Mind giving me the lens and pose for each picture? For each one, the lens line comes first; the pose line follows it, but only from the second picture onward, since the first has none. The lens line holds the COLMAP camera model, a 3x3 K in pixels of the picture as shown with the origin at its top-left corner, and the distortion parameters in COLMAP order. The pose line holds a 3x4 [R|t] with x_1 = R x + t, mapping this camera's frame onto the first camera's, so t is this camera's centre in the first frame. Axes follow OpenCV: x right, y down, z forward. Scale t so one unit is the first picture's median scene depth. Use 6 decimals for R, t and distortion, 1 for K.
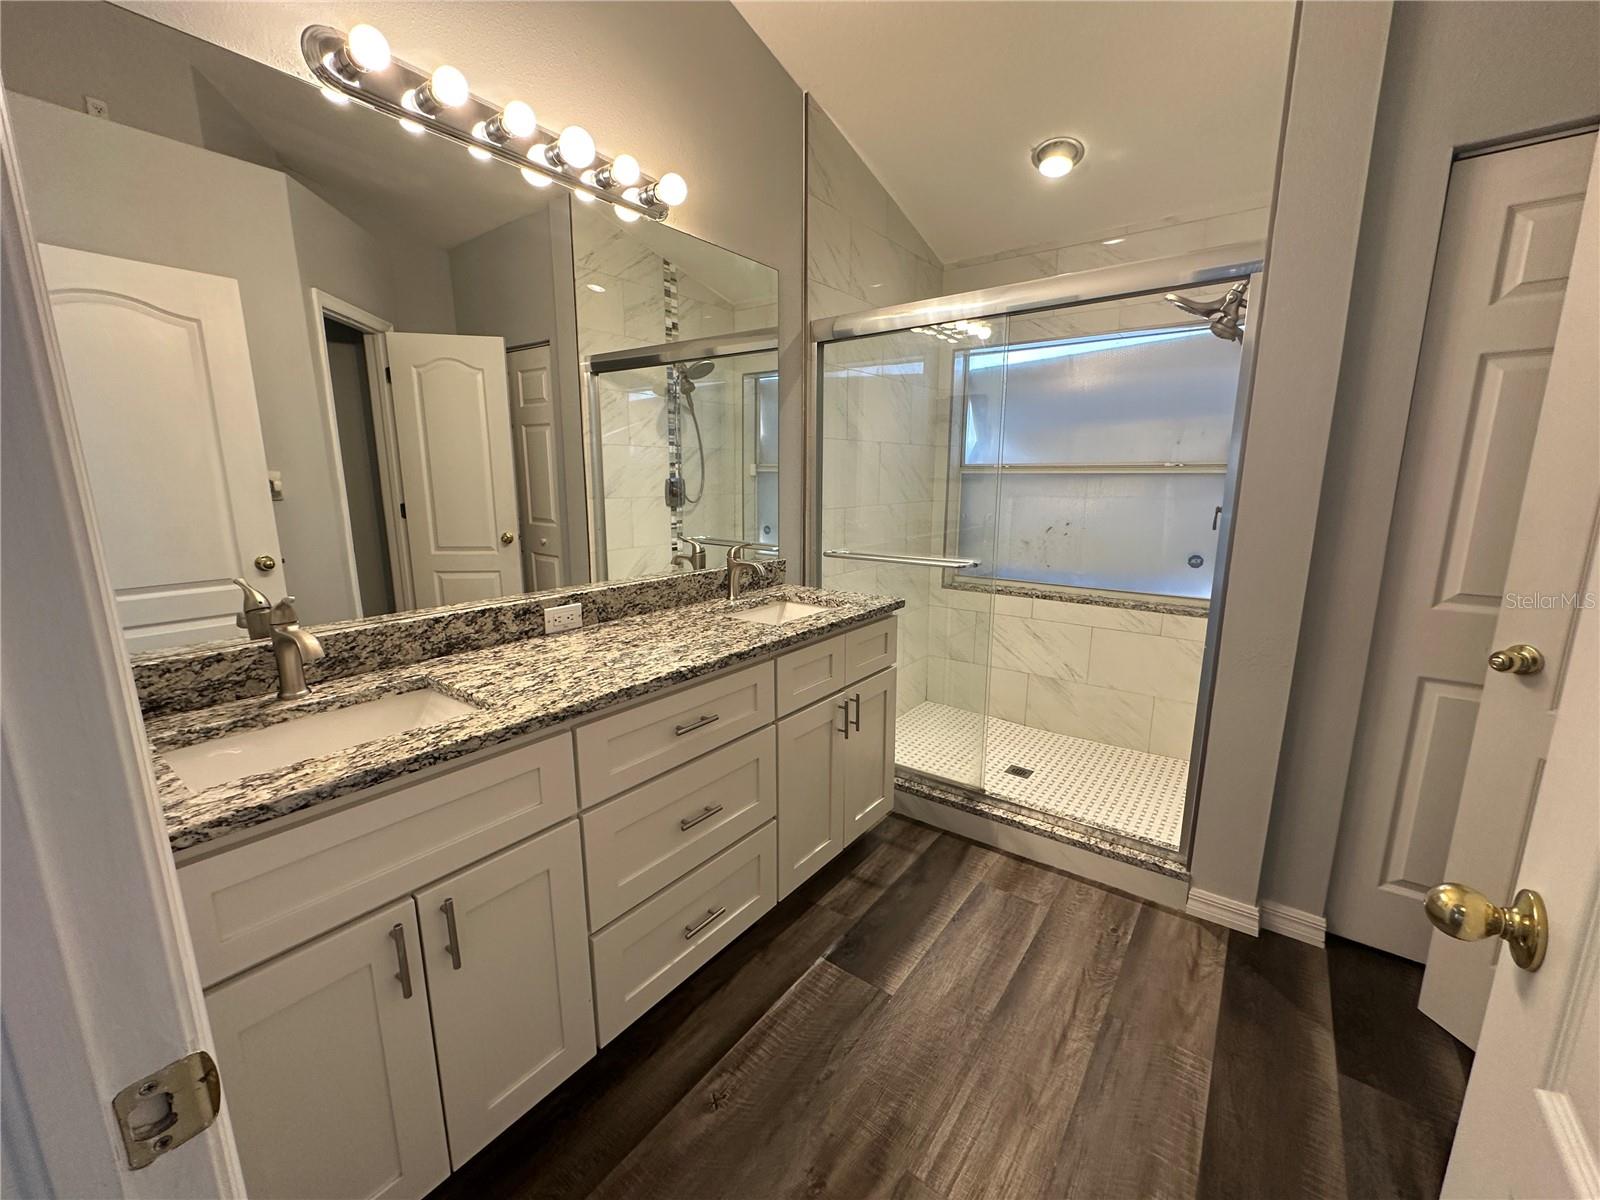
lens RADIAL K [[639.6, 0, 800.0], [0, 639.6, 600.0], [0, 0, 1]] dist [-0.000656, -0.000010]
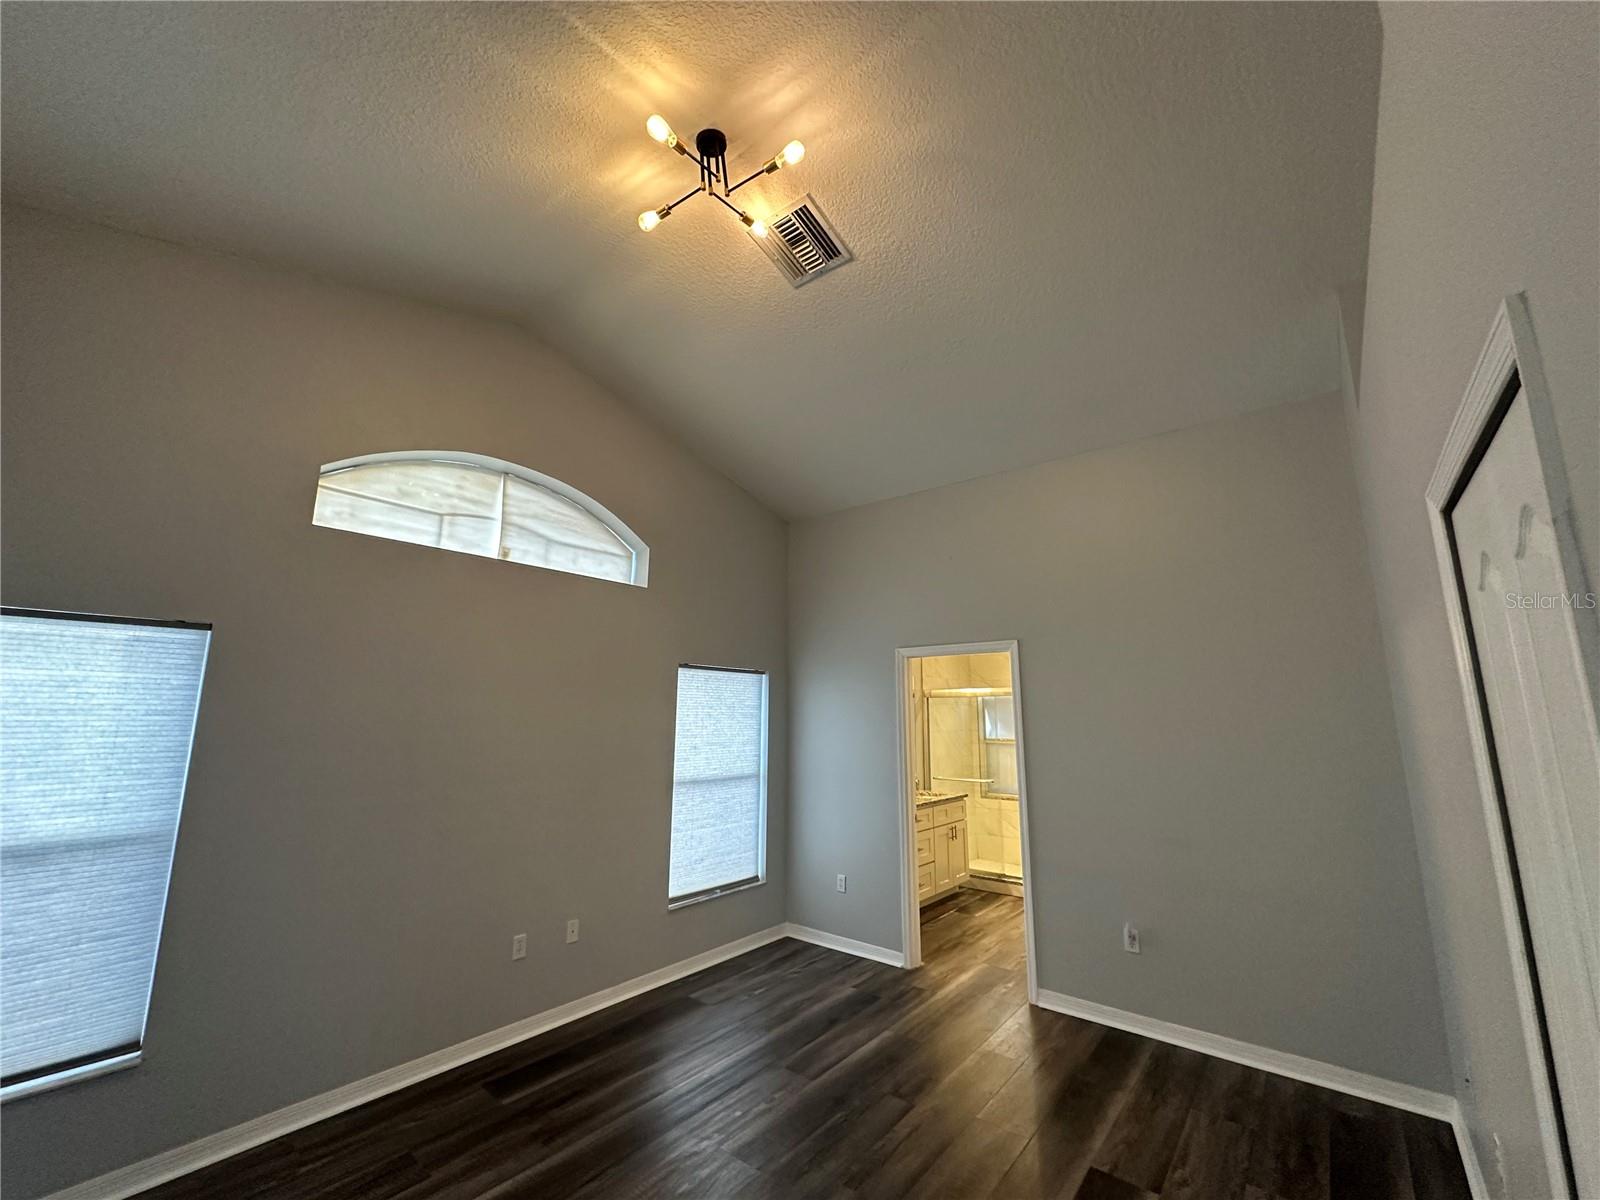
lens RADIAL K [[639.6, 0, 800.0], [0, 639.6, 600.0], [0, 0, 1]] dist [-0.000656, -0.000010]
pose [[0.999189, -0.003076, -0.040152, -0.421458], [-0.011630, 0.932546, -0.360864, 0.211069], [0.038553, 0.361039, 0.931754, -1.795786]]
